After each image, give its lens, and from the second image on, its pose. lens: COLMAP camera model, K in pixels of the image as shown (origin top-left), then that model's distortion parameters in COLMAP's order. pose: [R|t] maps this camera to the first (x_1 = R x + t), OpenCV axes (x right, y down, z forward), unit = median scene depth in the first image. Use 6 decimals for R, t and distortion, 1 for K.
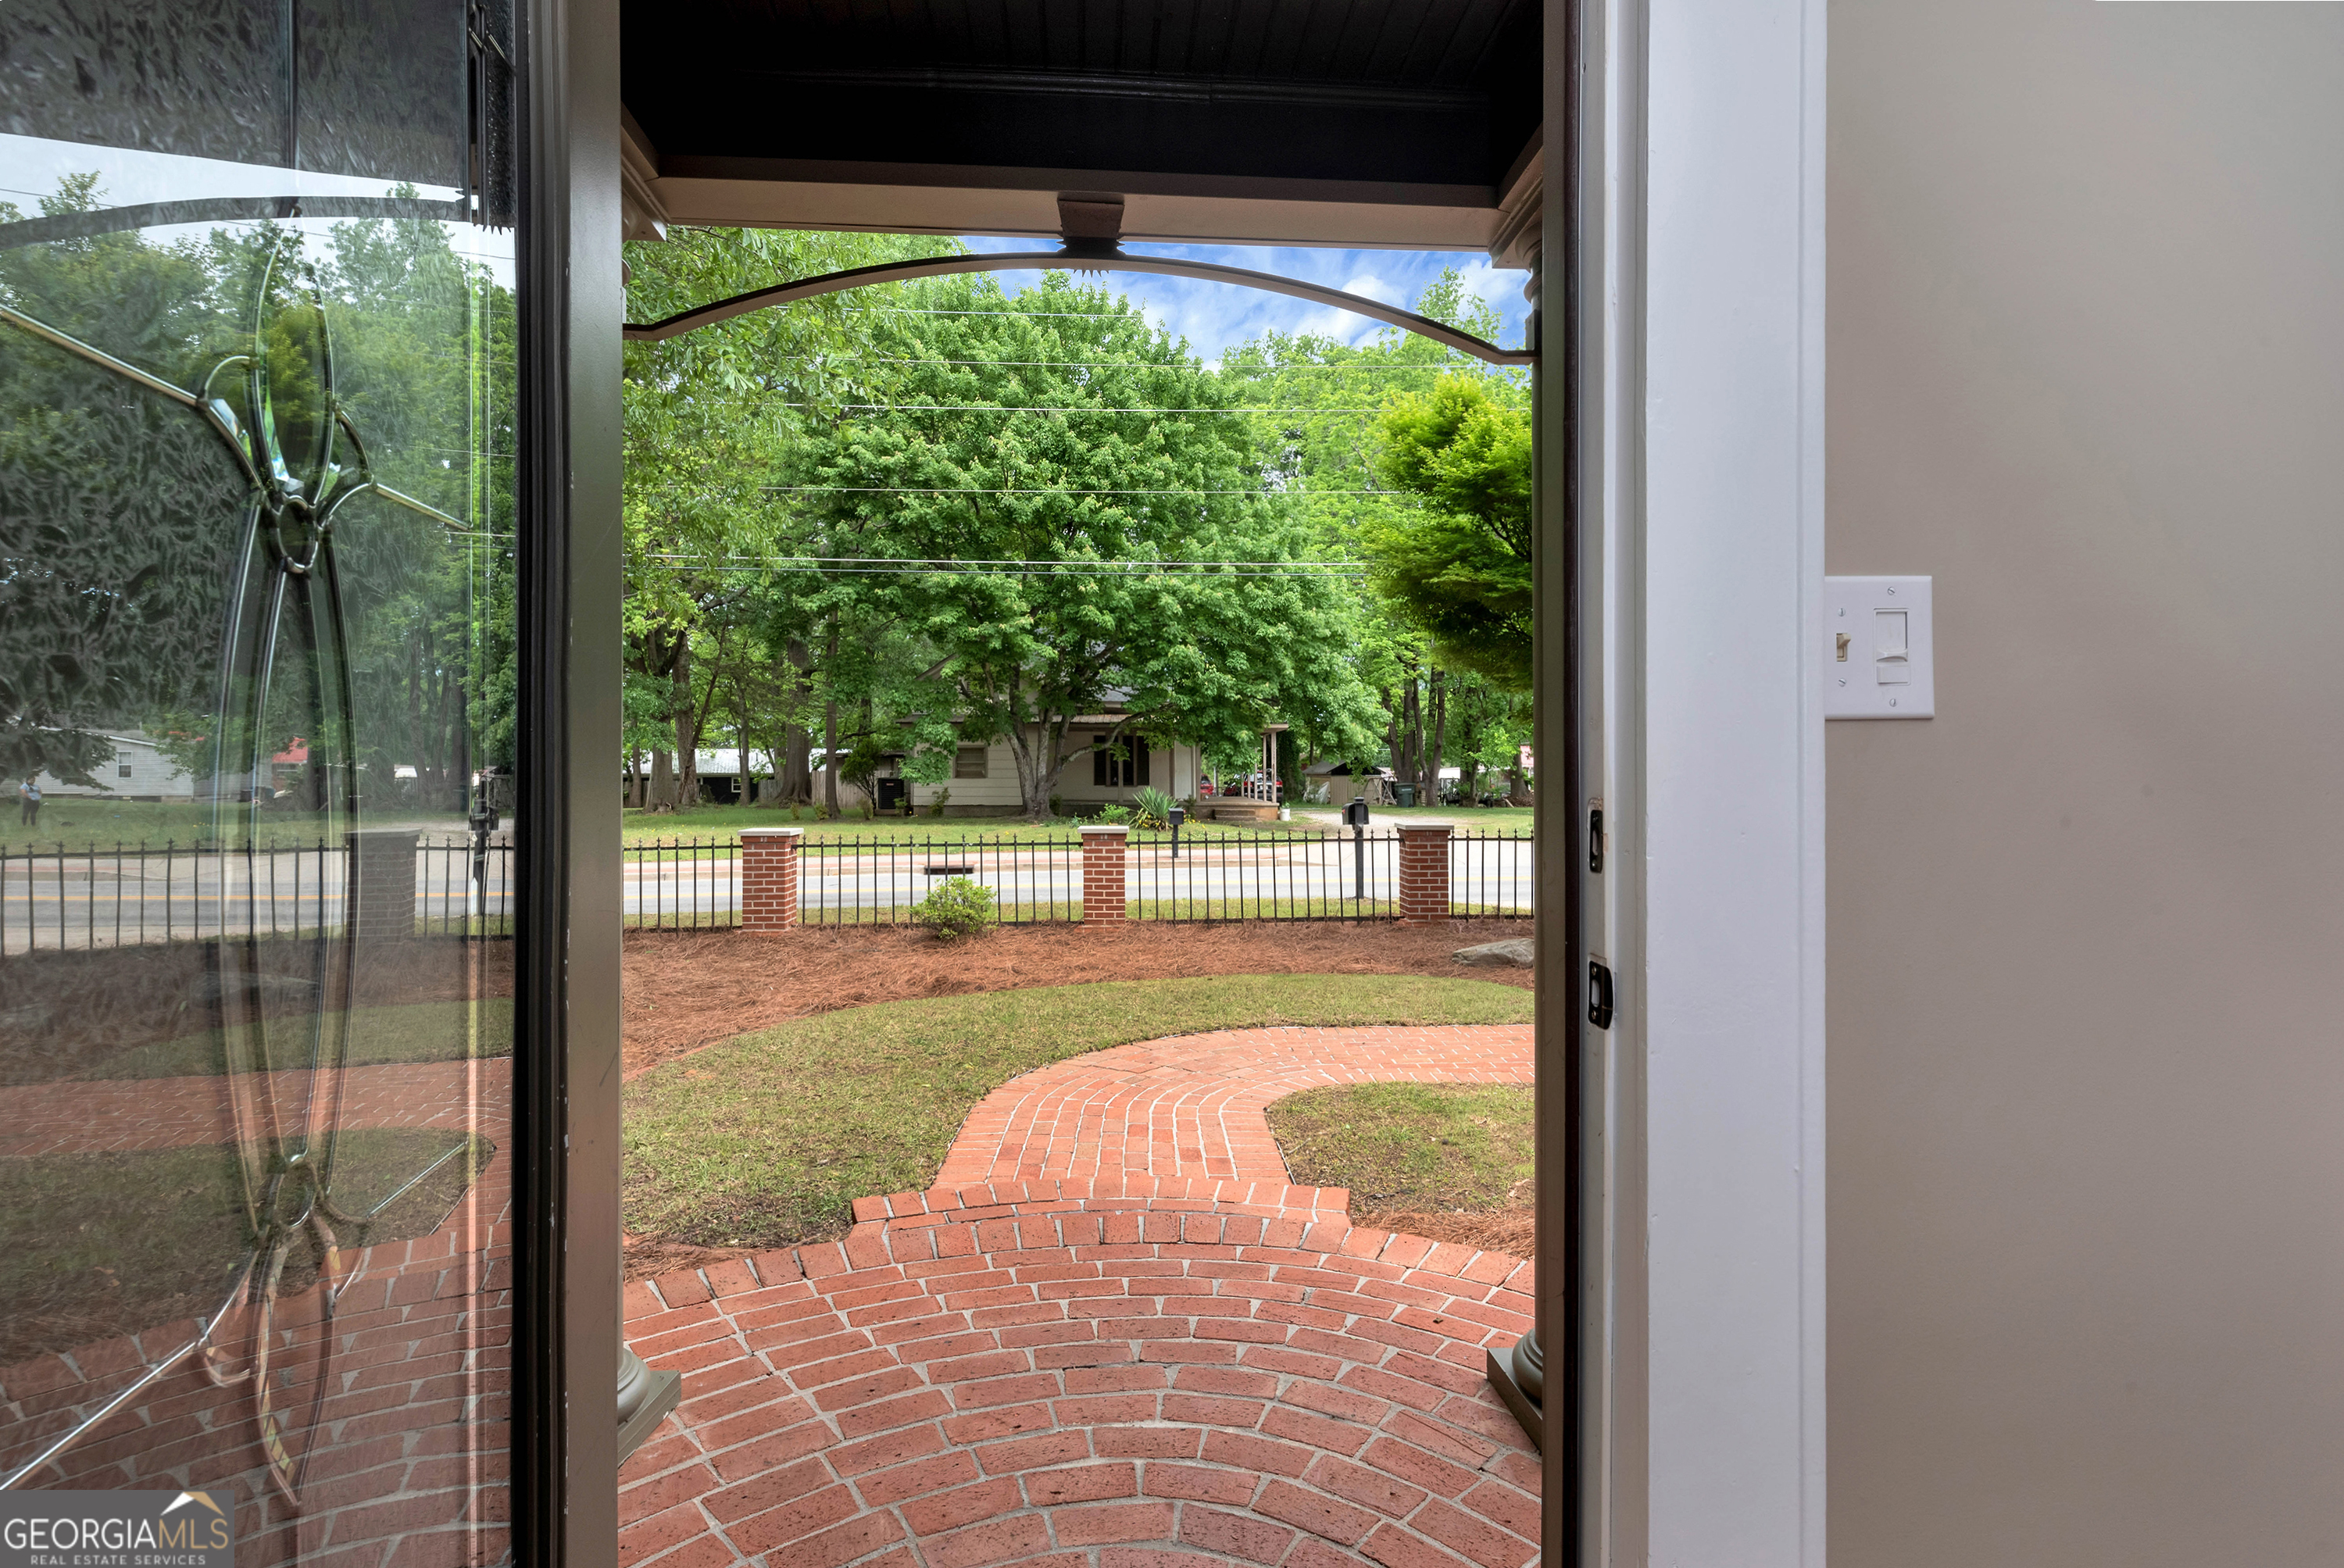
lens RADIAL K [[1151.8, 0, 1173.4], [0, 1151.8, 777.0], [0, 0, 1]] dist [0.020631, -0.002015]
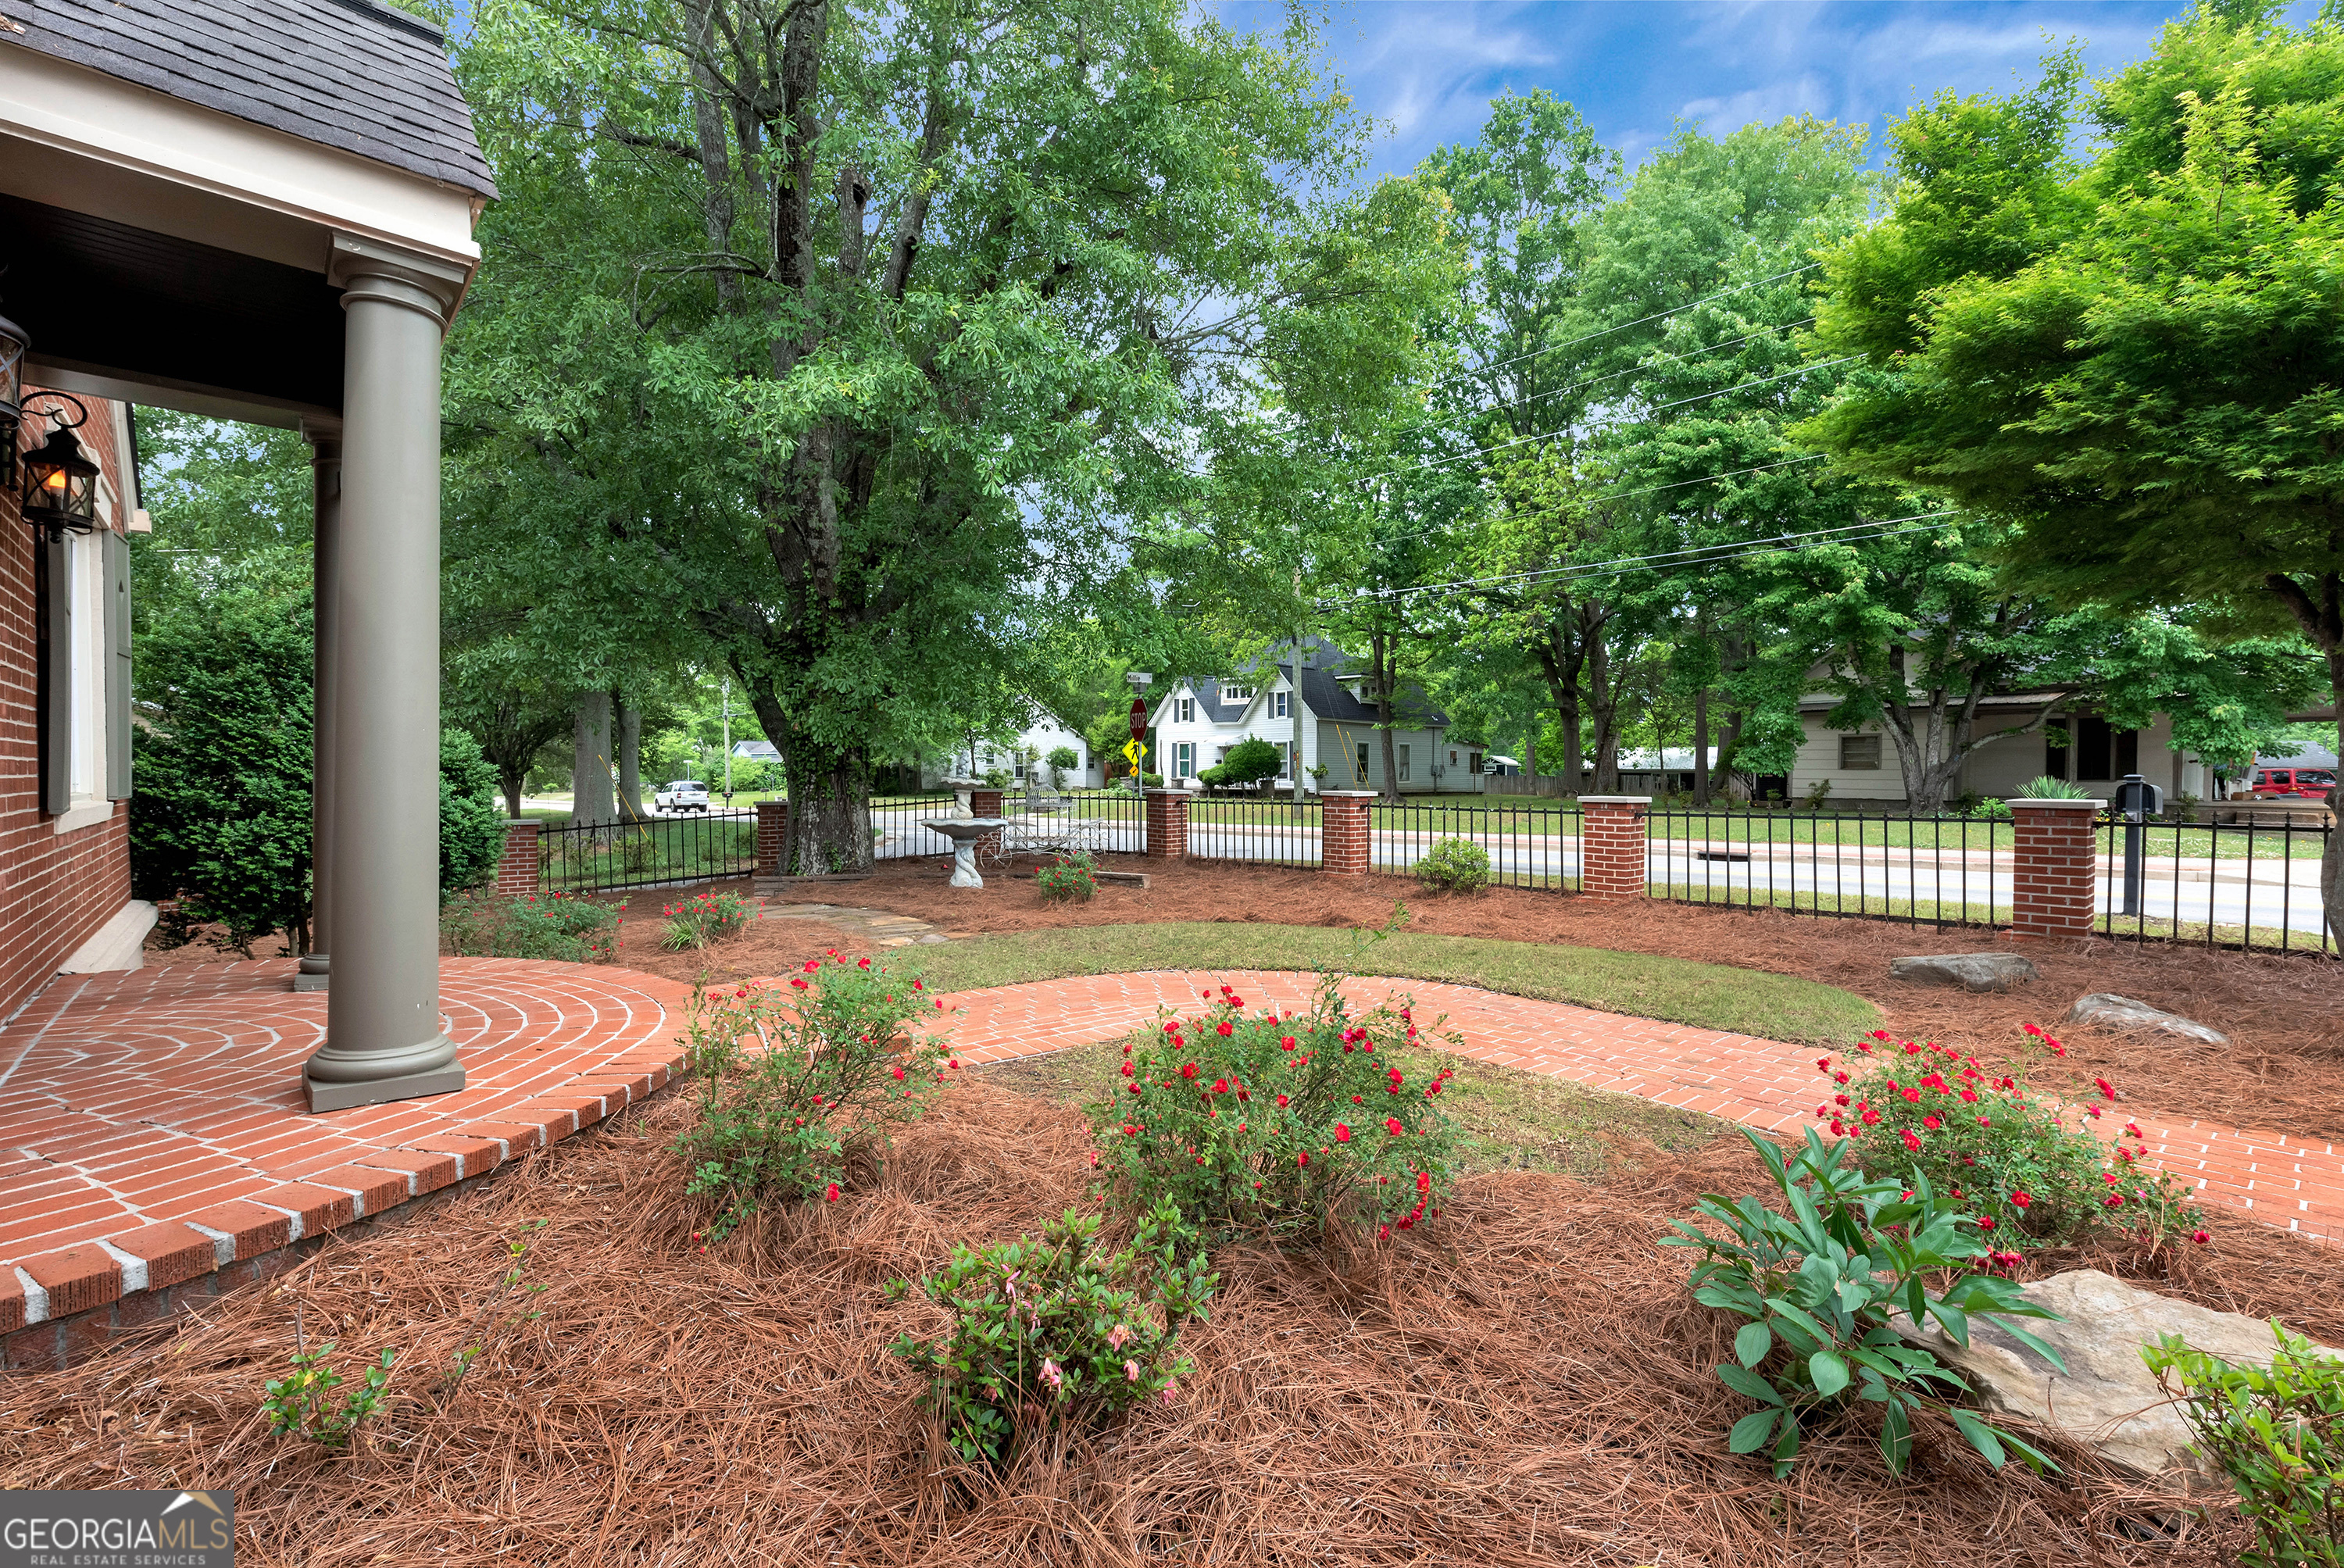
lens RADIAL K [[1026.0, 0, 1170.1], [0, 1026.0, 786.0], [0, 0, 1]] dist [0.004770, -0.001717]
pose [[0.654000, 0.014608, -0.756354, 0.181595], [-0.006324, 0.999884, 0.013843, 0.013498], [0.756468, -0.004270, 0.654017, 0.088678]]
